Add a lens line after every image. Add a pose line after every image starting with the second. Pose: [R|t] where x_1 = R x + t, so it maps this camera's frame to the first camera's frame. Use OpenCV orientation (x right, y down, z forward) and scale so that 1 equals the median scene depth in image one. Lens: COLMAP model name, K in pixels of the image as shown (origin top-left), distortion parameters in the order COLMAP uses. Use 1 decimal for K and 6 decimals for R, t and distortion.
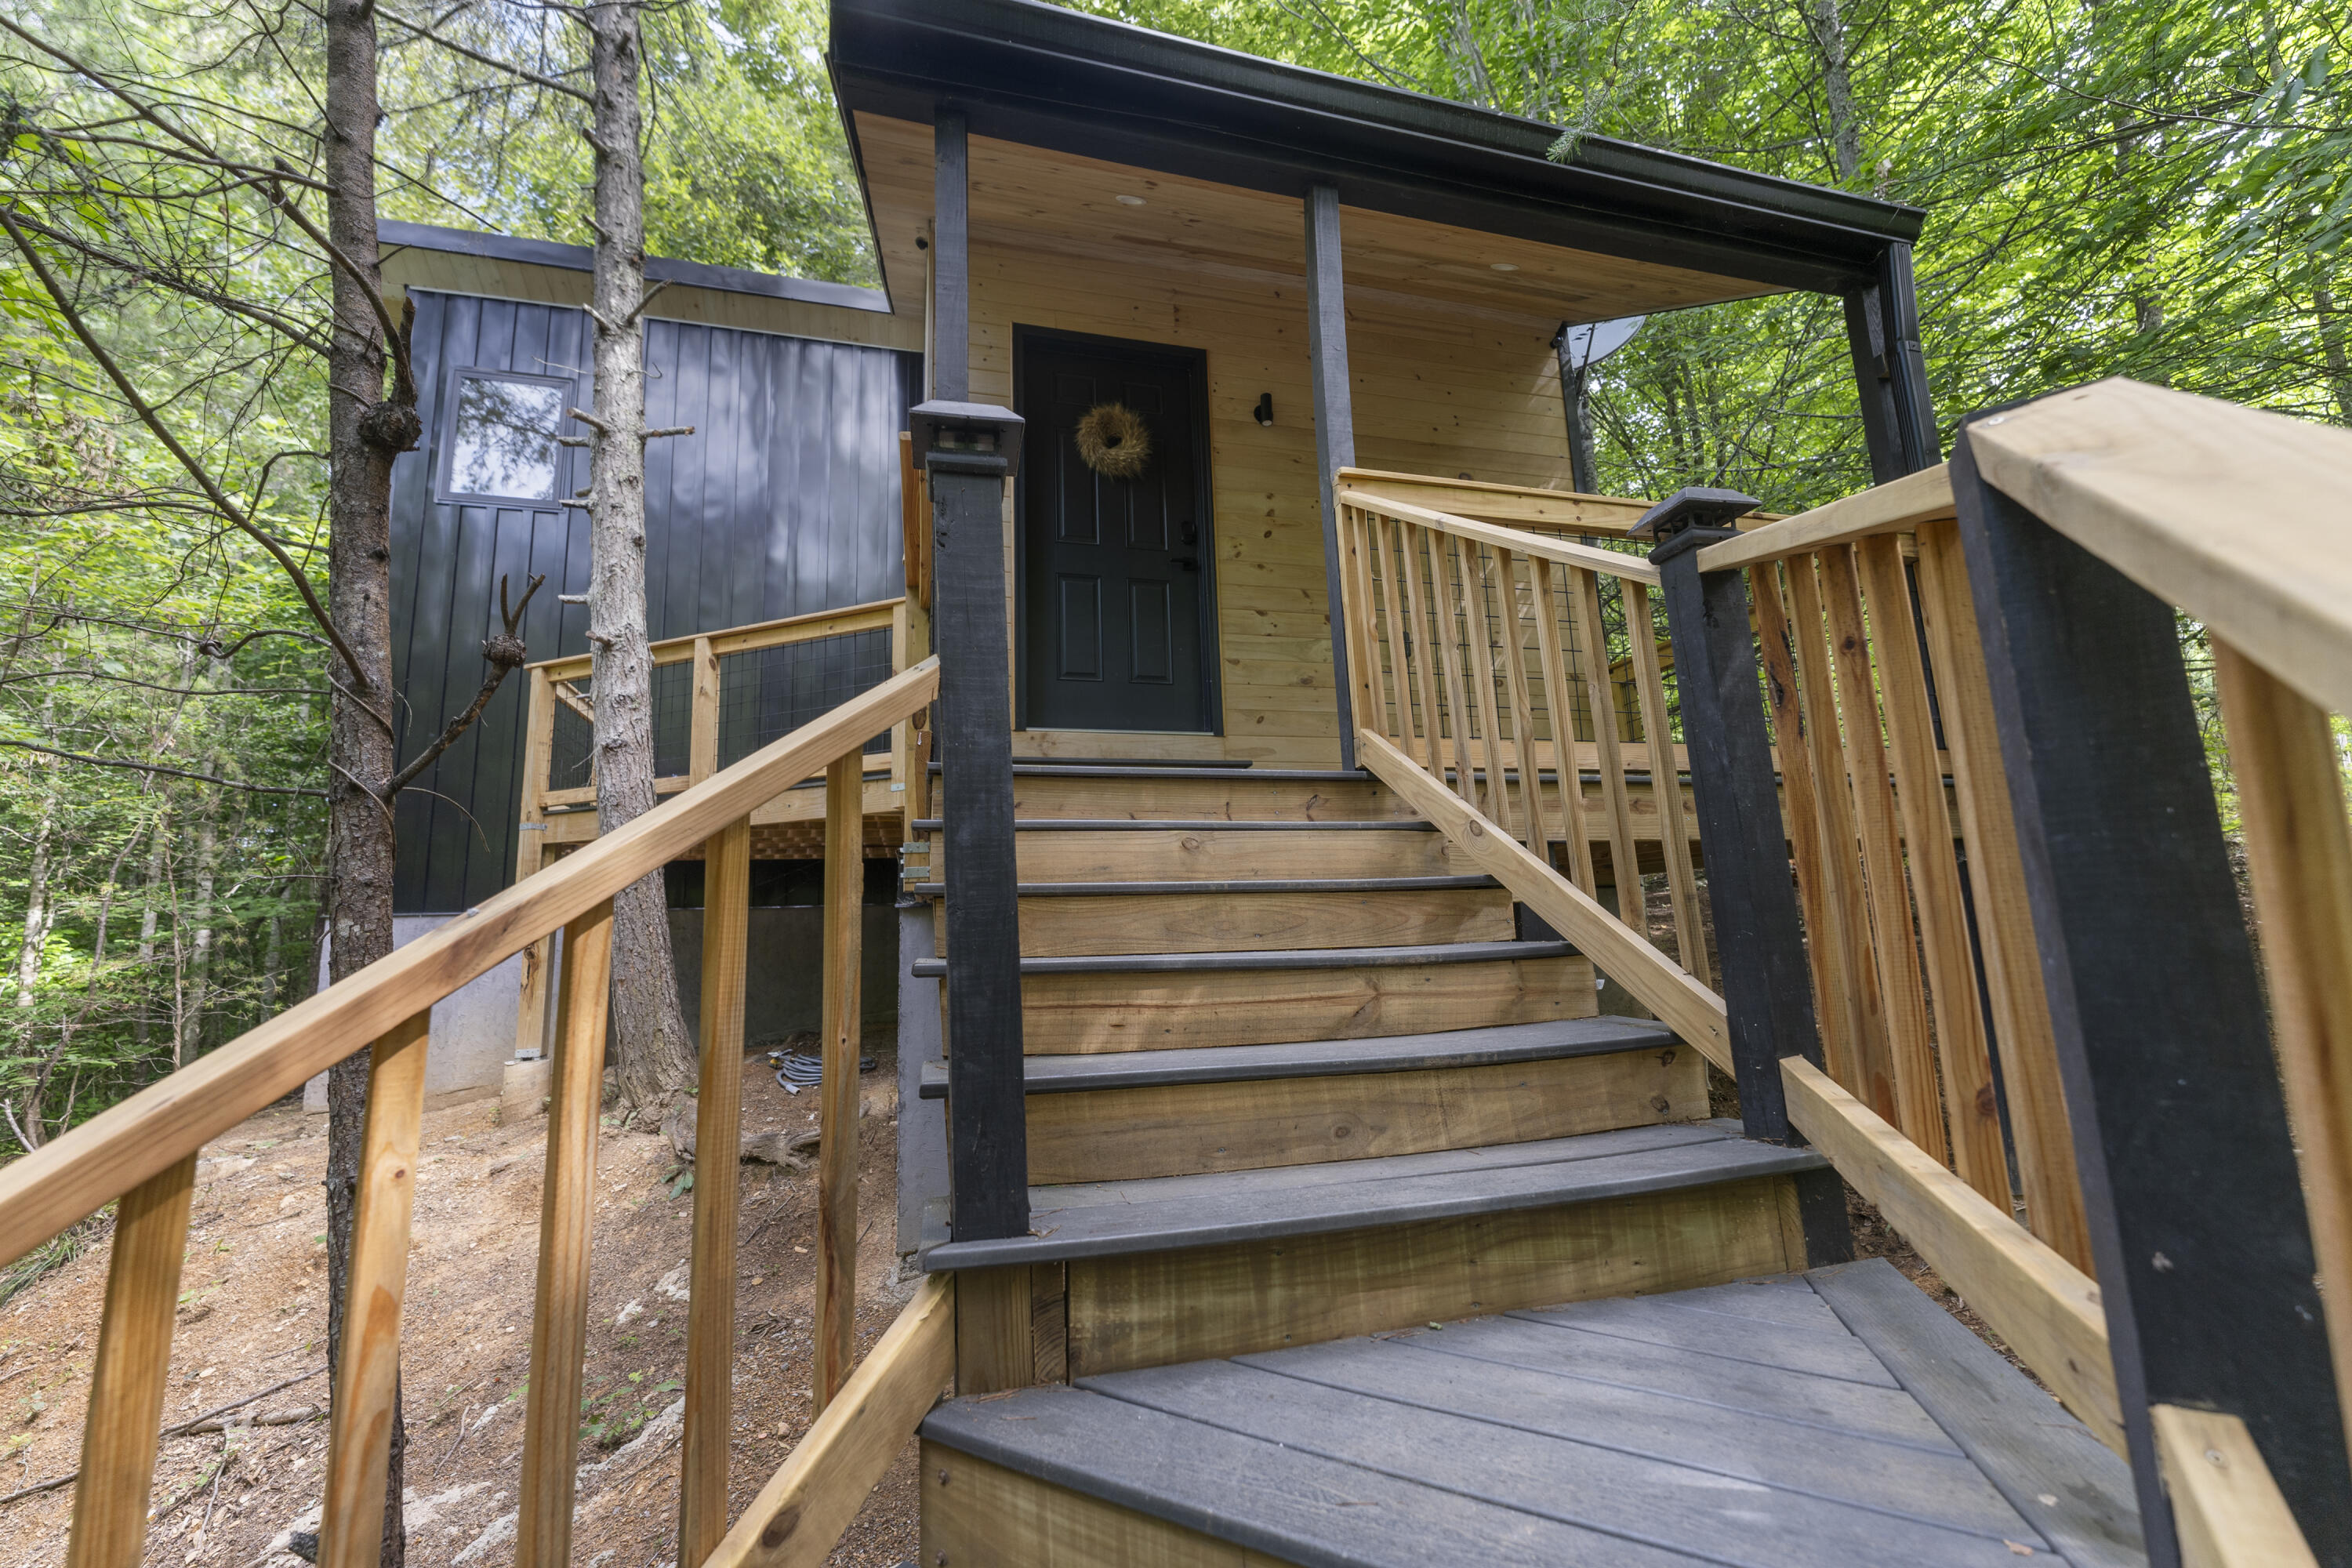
lens RADIAL K [[933.0, 0, 1176.0], [0, 933.0, 784.0], [0, 0, 1]] dist [0.000763, 0.000195]
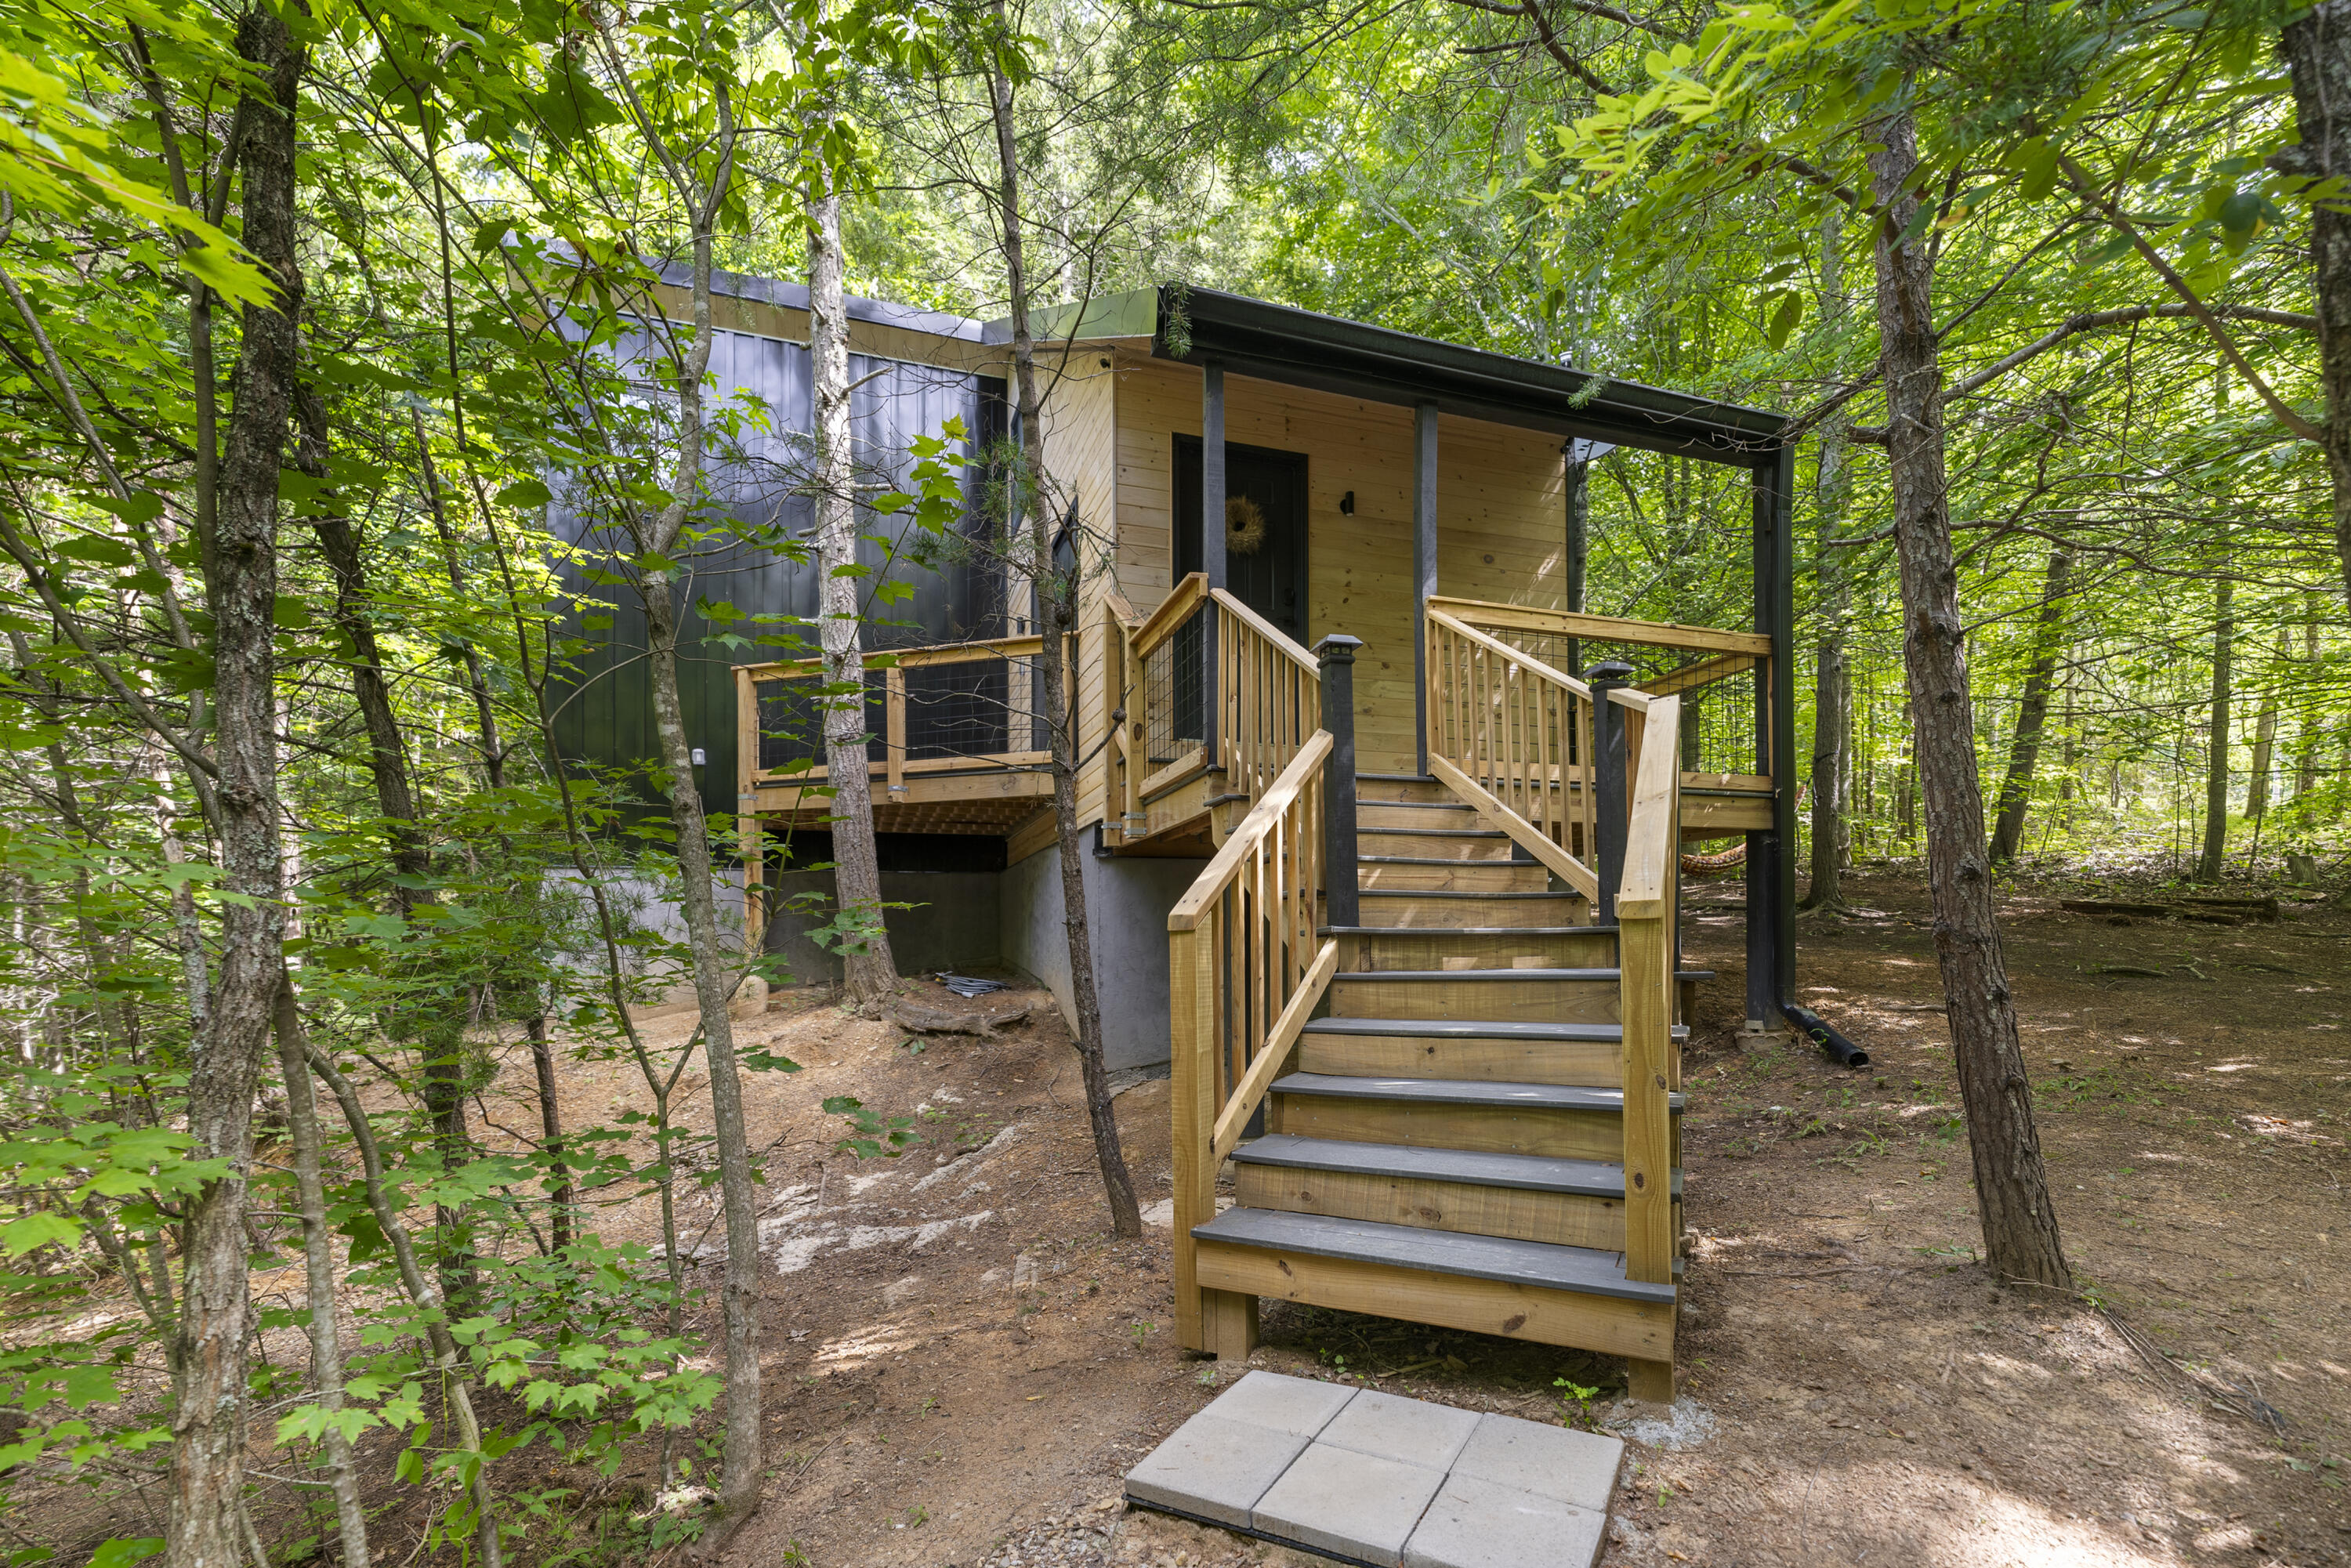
lens RADIAL K [[948.5, 0, 1176.6], [0, 948.5, 931.2], [0, 0, 1]] dist [0.000762, 0.000101]
pose [[0.998667, 0.030271, 0.041808, -0.332024], [-0.036356, 0.987485, 0.153463, 0.015851], [-0.036639, -0.154778, 0.987270, -0.769480]]
